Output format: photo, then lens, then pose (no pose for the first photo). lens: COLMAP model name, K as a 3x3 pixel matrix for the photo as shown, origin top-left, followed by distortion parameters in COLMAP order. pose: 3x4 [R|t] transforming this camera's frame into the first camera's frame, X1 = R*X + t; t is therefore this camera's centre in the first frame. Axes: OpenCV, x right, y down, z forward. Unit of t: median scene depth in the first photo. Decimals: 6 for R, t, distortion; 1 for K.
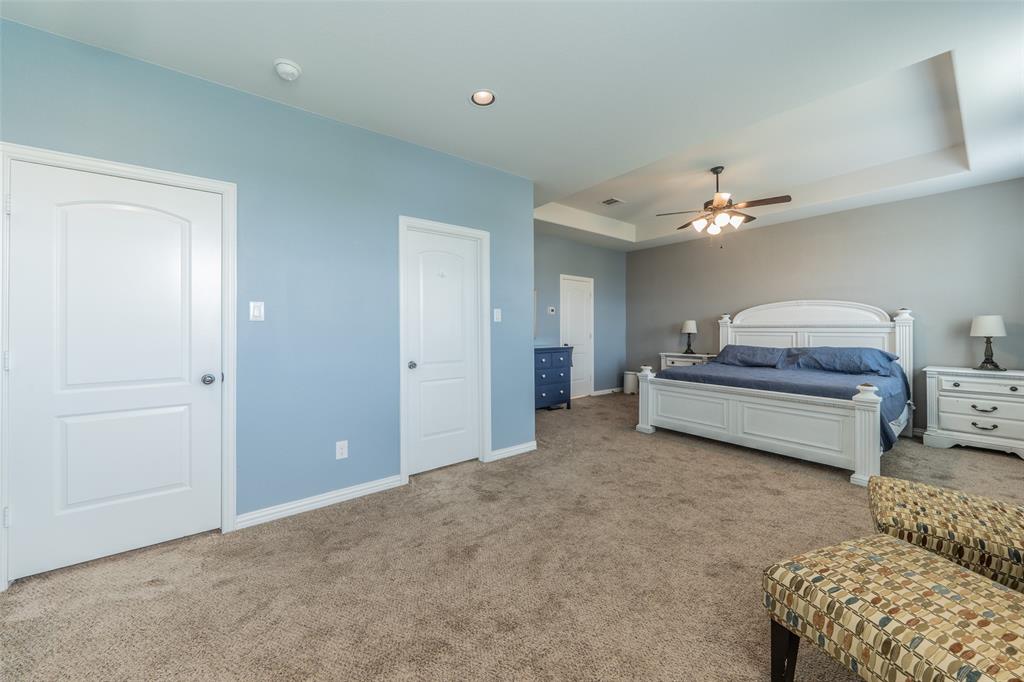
lens RADIAL K [[360.0, 0, 491.1], [0, 360.0, 324.5], [0, 0, 1]] dist [-0.005401, -0.000485]
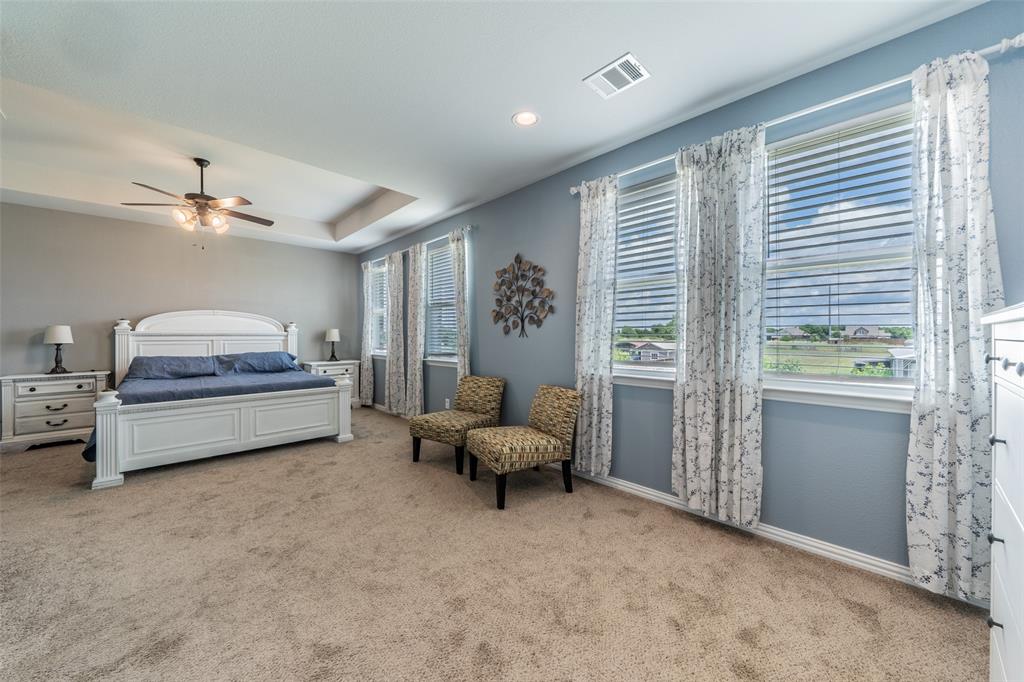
lens RADIAL K [[360.0, 0, 509.2], [0, 360.0, 339.0], [0, 0, 1]] dist [-0.005401, -0.000485]
pose [[-0.111859, -0.007729, 0.993694, -0.424836], [-0.009206, 0.999935, 0.006742, 0.003569], [-0.993681, -0.008394, -0.111923, 0.387225]]
